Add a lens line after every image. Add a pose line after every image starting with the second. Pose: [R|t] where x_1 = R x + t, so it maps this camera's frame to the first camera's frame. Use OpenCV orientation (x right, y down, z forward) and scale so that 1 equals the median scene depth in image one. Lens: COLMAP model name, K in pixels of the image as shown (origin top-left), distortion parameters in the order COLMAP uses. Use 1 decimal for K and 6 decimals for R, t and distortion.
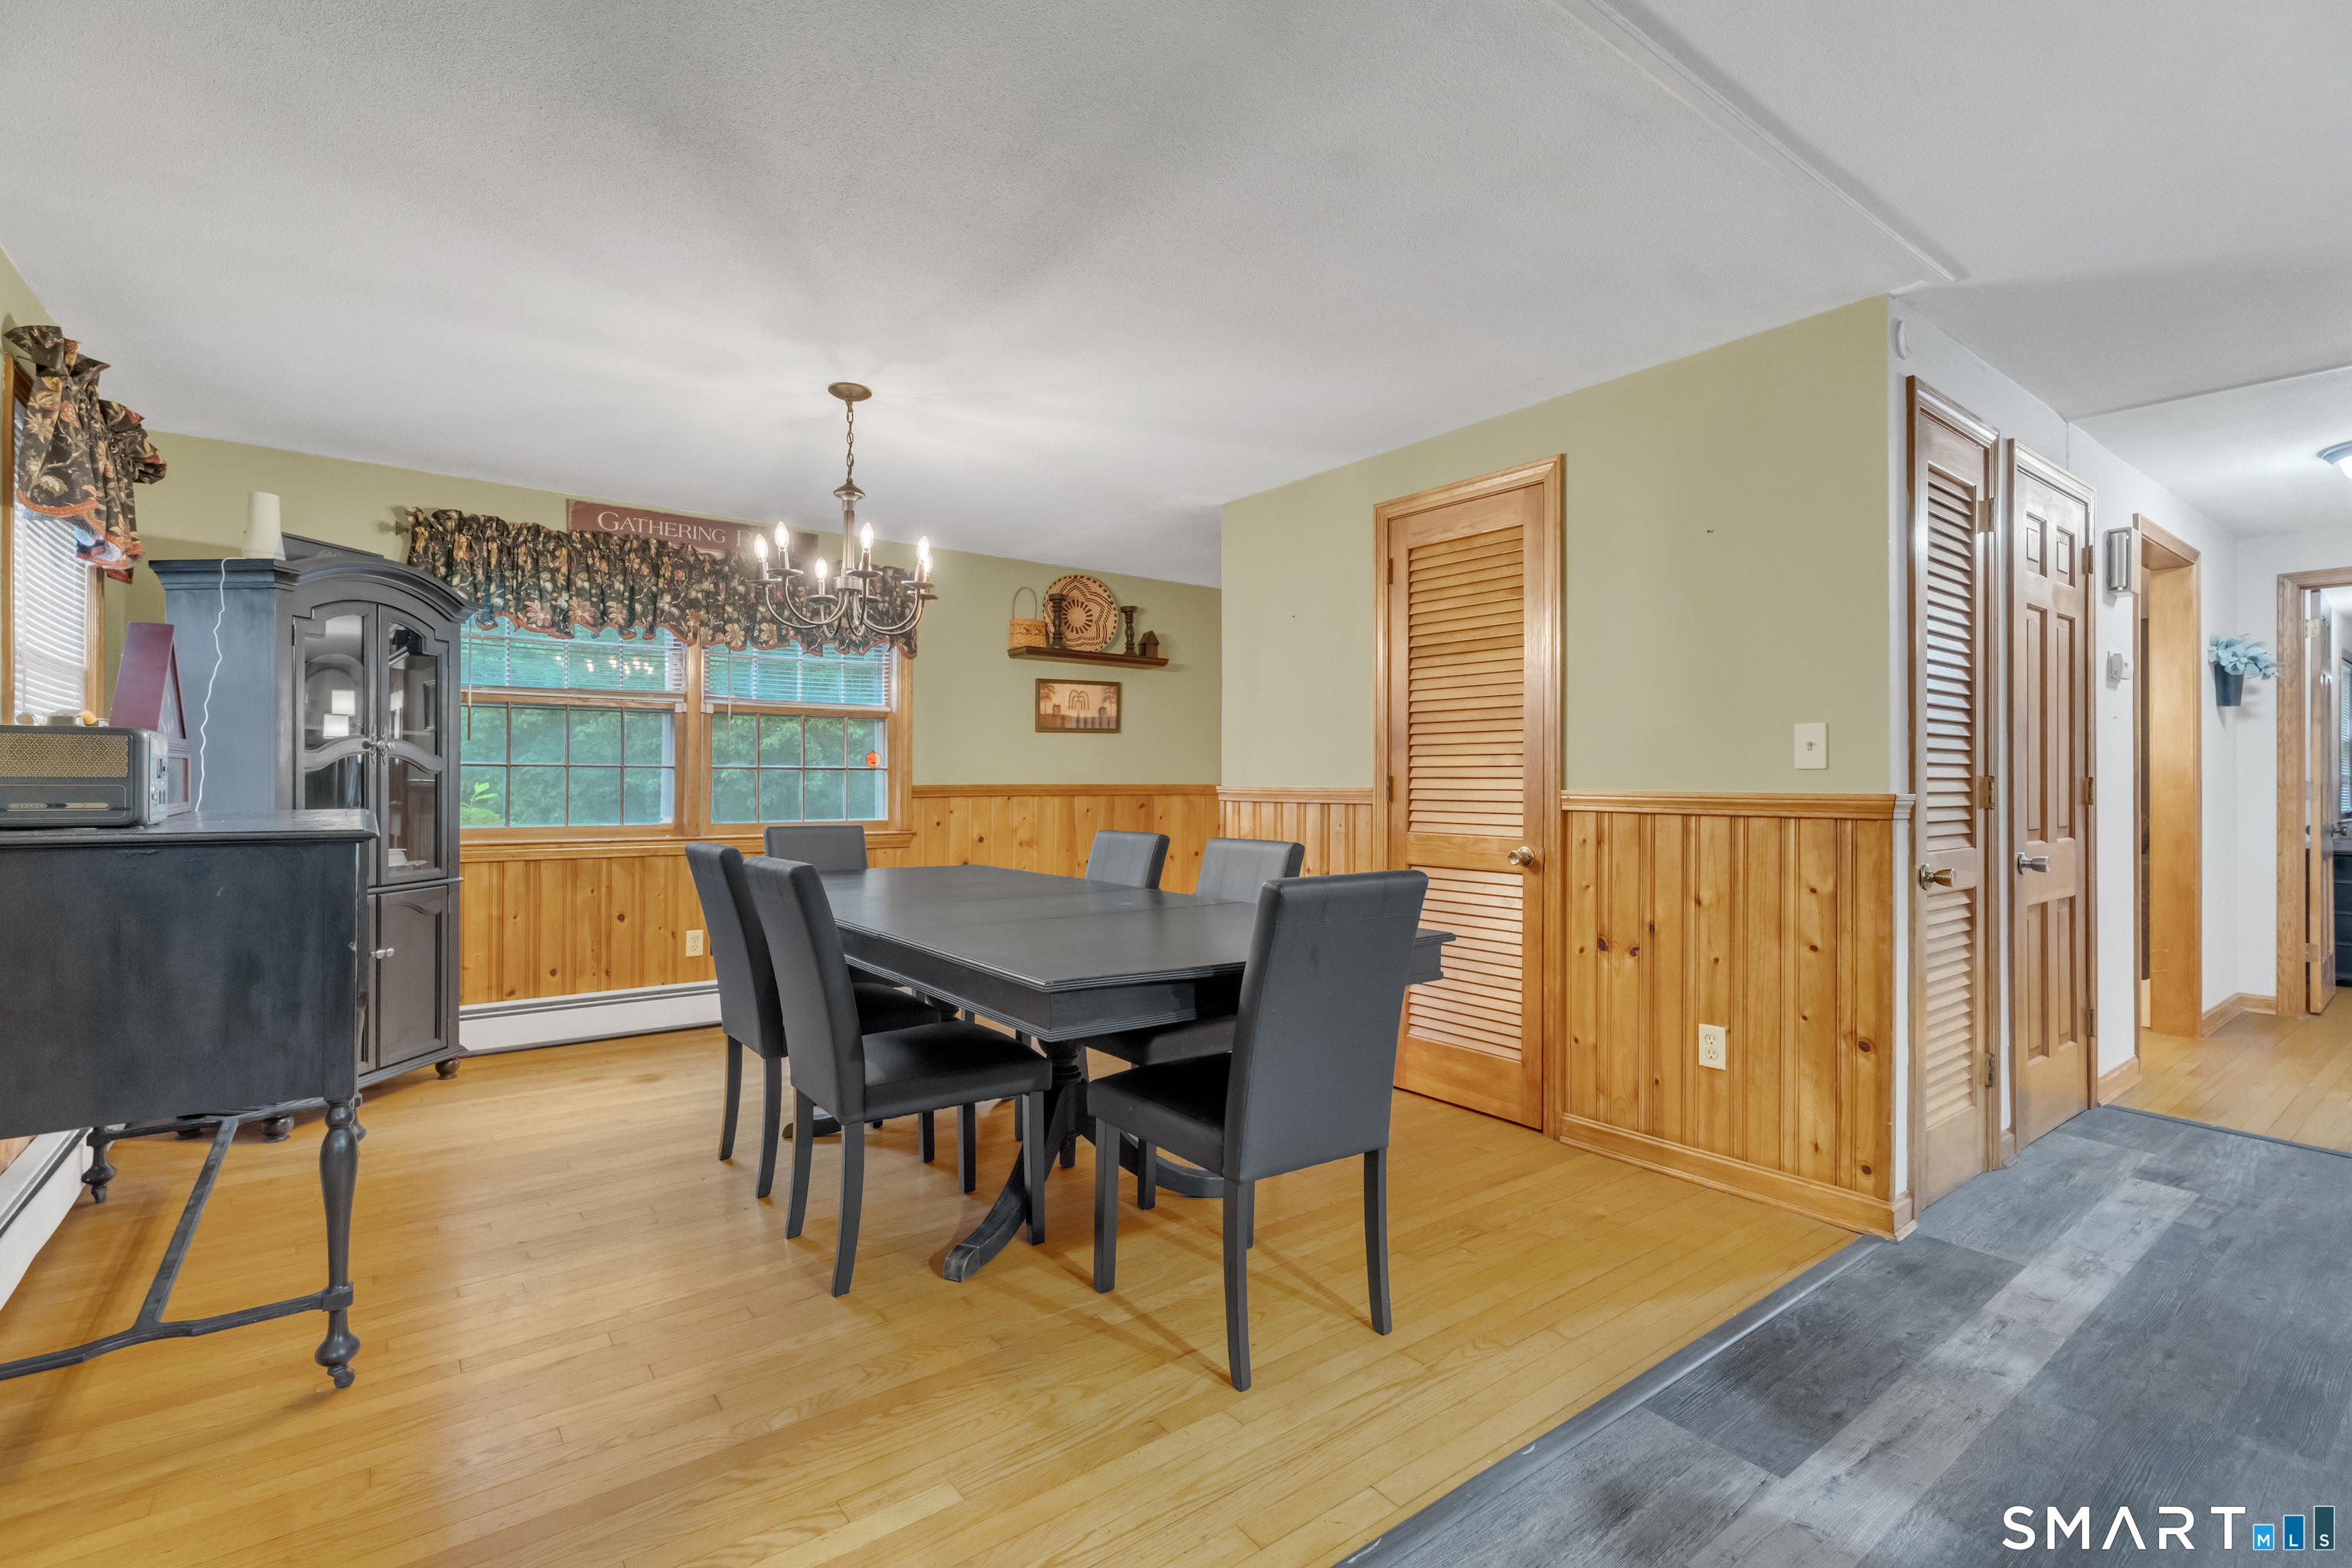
lens RADIAL K [[1032.1, 0, 1156.6], [0, 1032.1, 774.5], [0, 0, 1]] dist [0.000506, 0.000123]
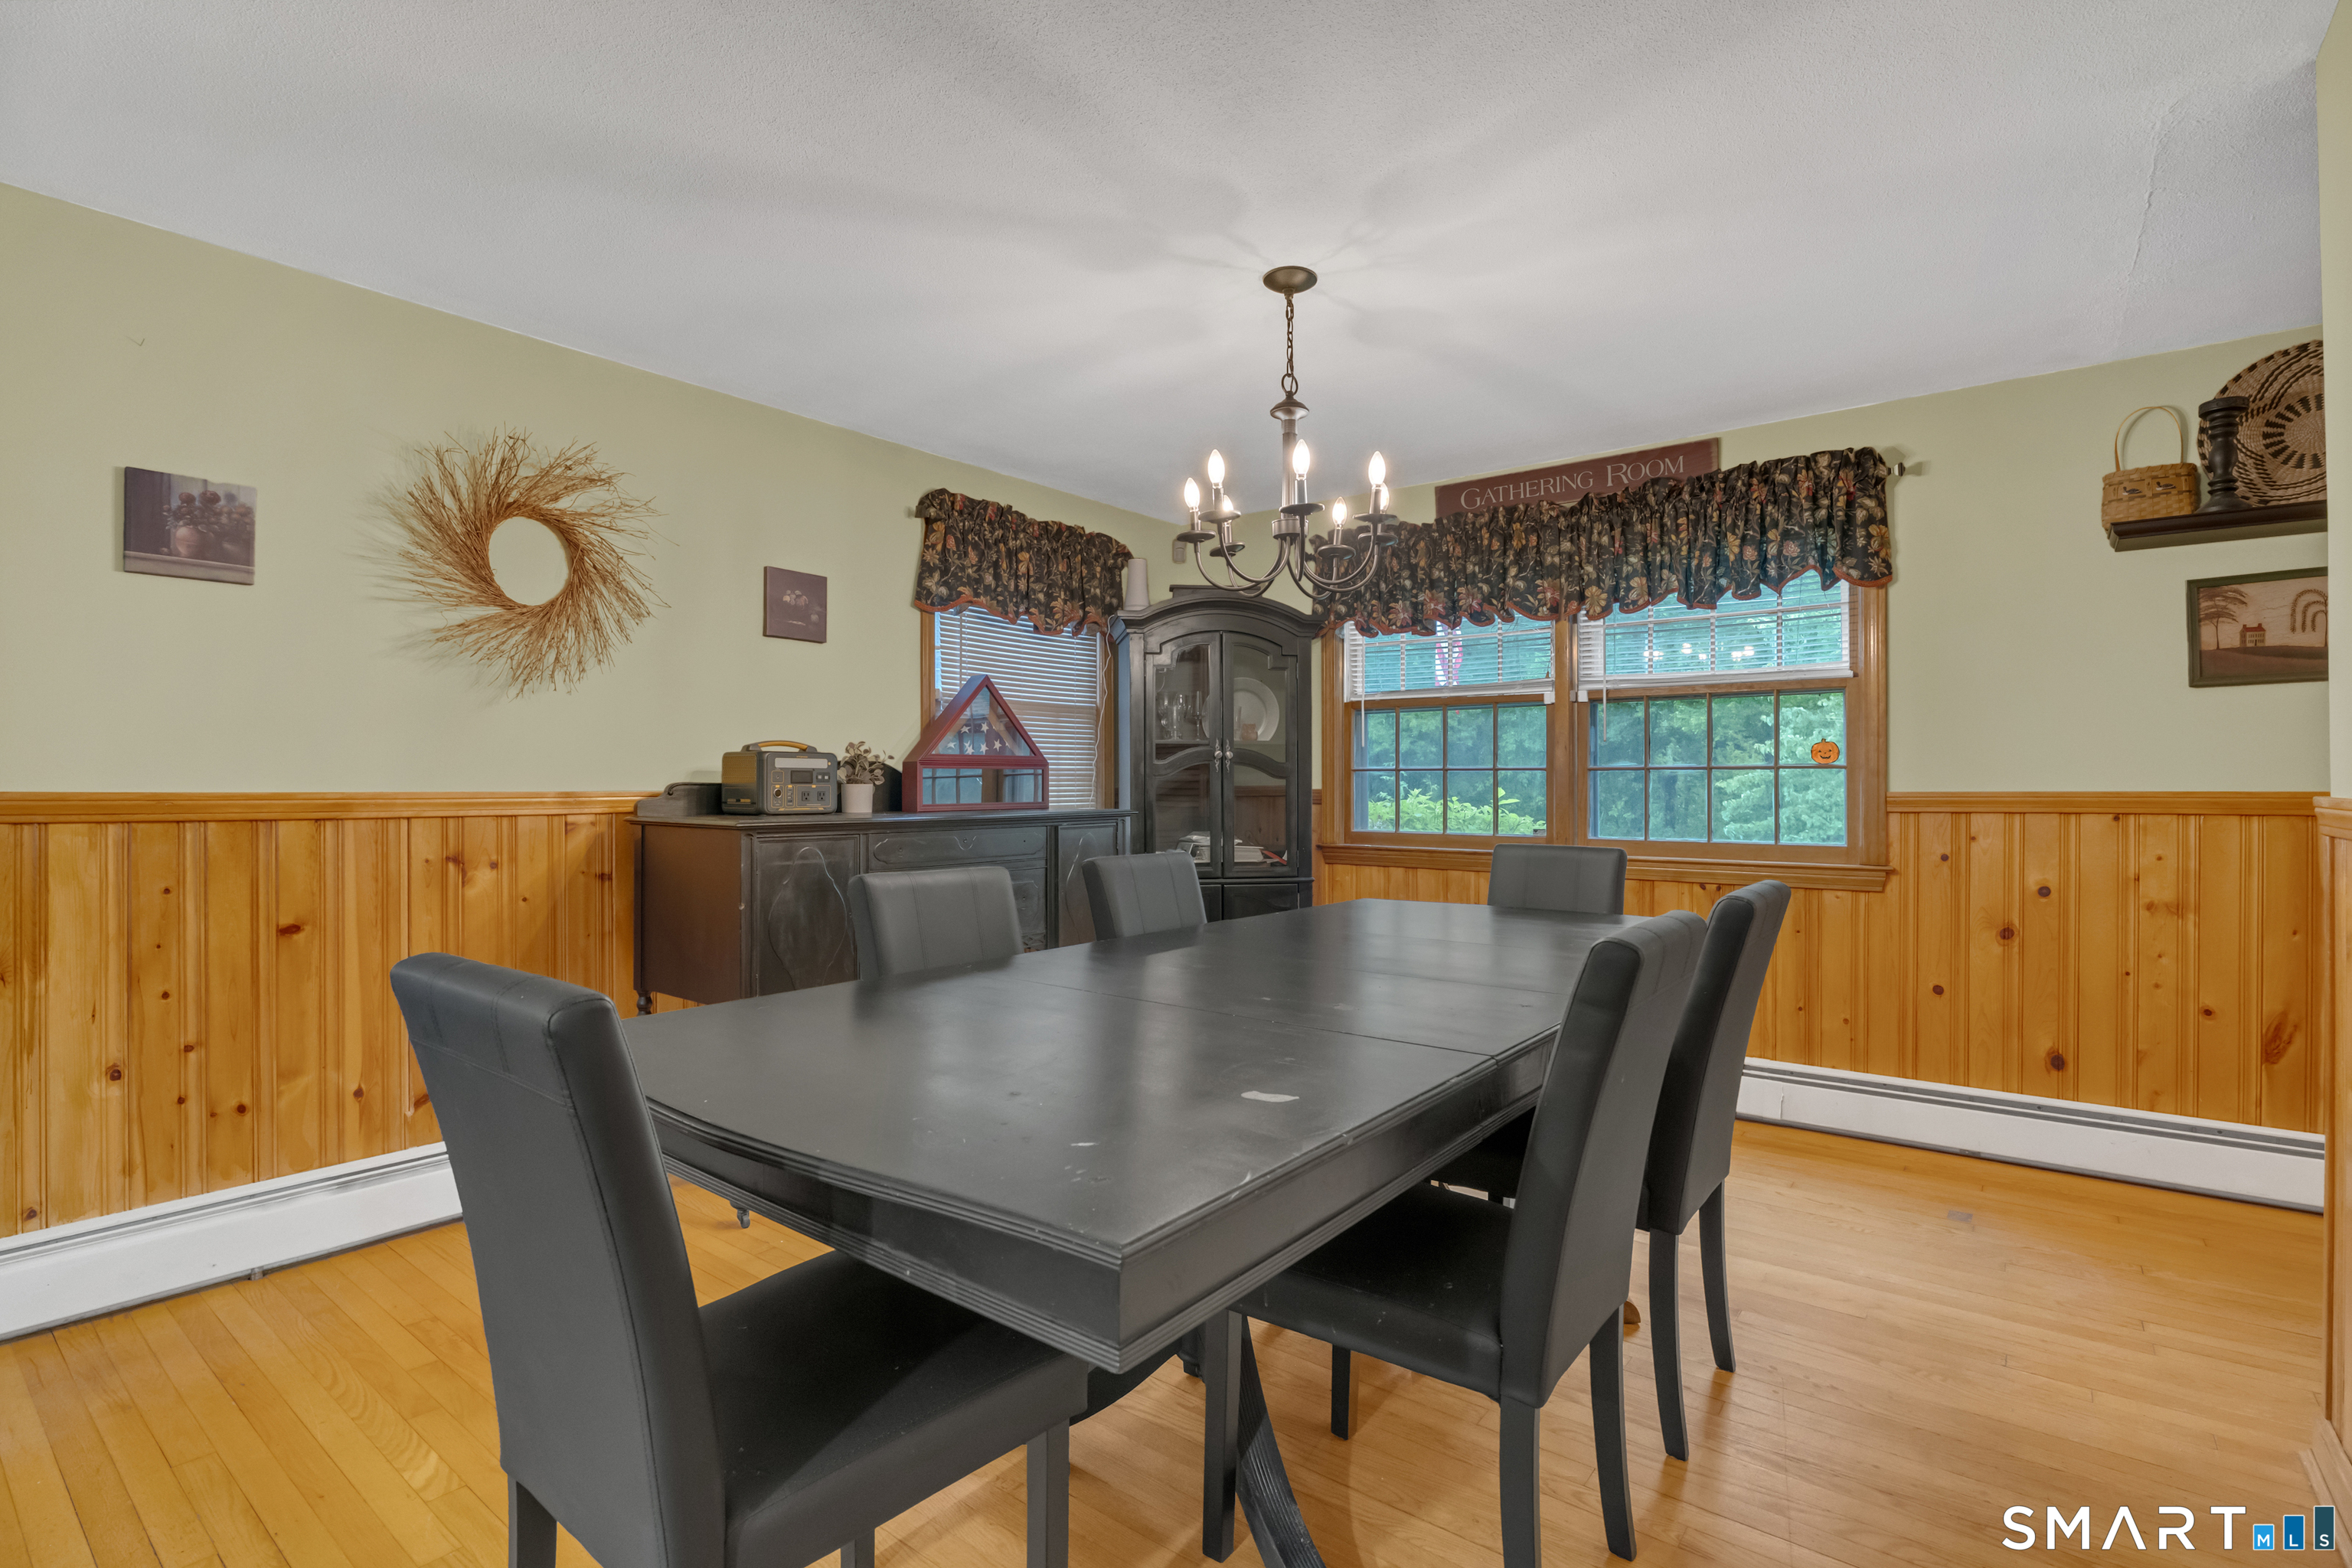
lens RADIAL K [[1087.1, 0, 1147.2], [0, 1087.1, 774.7], [0, 0, 1]] dist [-0.012620, -0.000111]
pose [[0.262599, -0.008627, -0.964866, 0.323669], [0.003962, 0.999961, -0.007862, 0.004186], [0.964897, -0.001758, 0.262623, 0.484619]]
